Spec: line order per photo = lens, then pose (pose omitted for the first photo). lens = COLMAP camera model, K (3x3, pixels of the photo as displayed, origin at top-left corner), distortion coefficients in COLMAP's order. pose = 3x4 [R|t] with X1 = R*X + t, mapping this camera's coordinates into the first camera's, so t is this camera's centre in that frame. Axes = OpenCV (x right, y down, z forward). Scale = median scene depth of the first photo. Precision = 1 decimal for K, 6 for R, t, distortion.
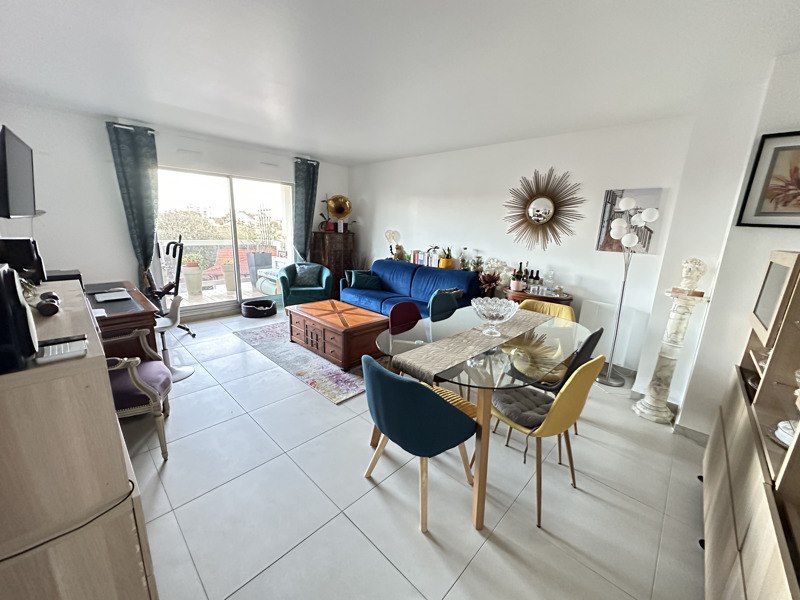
lens RADIAL K [[318.2, 0, 398.9], [0, 318.2, 300.3], [0, 0, 1]] dist [-0.002468, 0.000153]
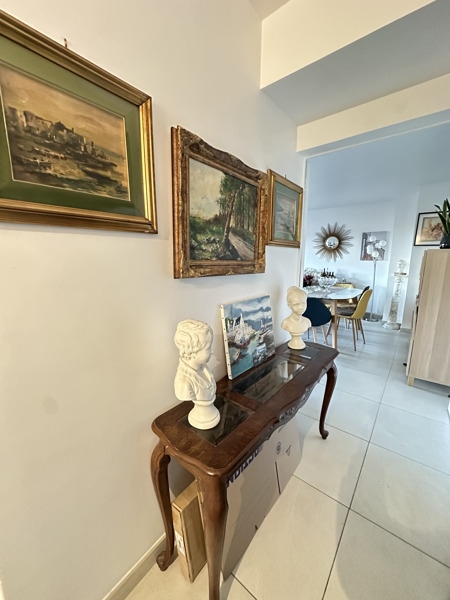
lens RADIAL K [[238.7, 0, 225.1], [0, 238.7, 300.0], [0, 0, 1]] dist [-0.002468, 0.000153]
pose [[0.996265, -0.045626, 0.073313, -0.442531], [0.049719, 0.997247, -0.055013, 0.162747], [-0.070601, 0.058452, 0.995791, -0.553334]]
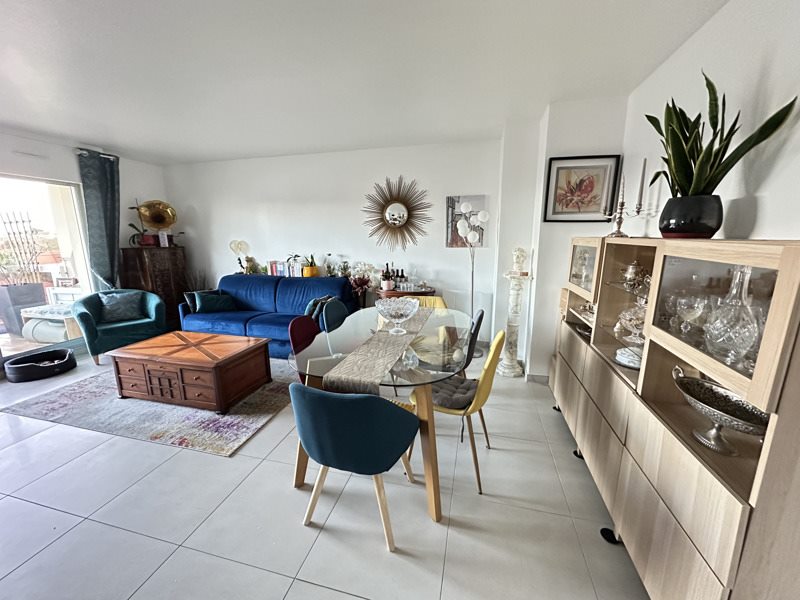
lens RADIAL K [[318.2, 0, 397.6], [0, 318.2, 300.7], [0, 0, 1]] dist [-0.002468, 0.000153]
pose [[0.870060, -0.141526, 0.472192, -0.127900], [0.151717, 0.988284, 0.016658, -0.009481], [-0.469017, 0.057146, 0.881338, 0.061613]]
